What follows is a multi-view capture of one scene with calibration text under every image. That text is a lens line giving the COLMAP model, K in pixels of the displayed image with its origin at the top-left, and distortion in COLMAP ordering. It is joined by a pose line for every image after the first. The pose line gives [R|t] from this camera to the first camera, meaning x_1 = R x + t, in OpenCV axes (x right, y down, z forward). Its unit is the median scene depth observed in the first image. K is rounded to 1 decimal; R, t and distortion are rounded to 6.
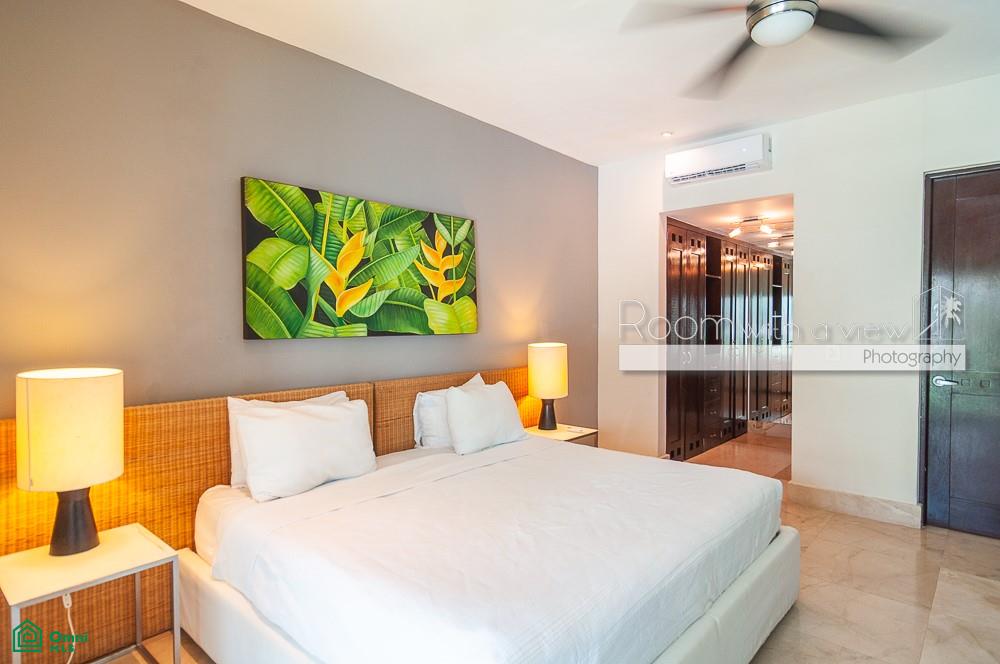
lens RADIAL K [[534.4, 0, 500.0], [0, 534.4, 337.0], [0, 0, 1]] dist [0.002246, 0.000429]
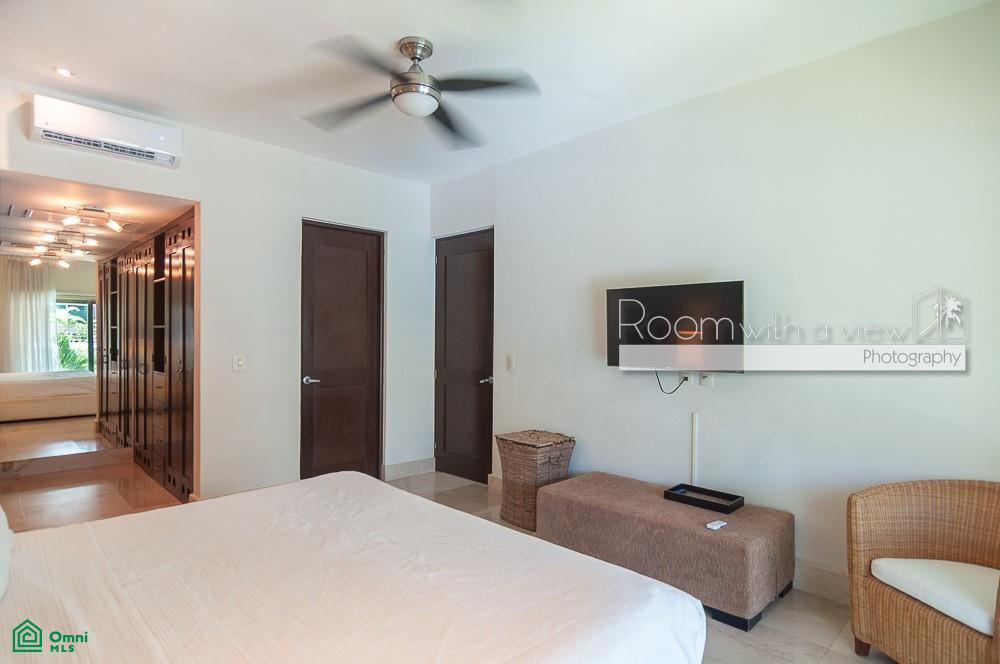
lens RADIAL K [[534.4, 0, 500.0], [0, 534.4, 337.0], [0, 0, 1]] dist [0.002246, 0.000429]
pose [[0.063615, -0.001187, 0.997974, -0.487301], [0.020657, 0.999787, -0.000128, -0.012580], [-0.997761, 0.020623, 0.063625, 0.488134]]
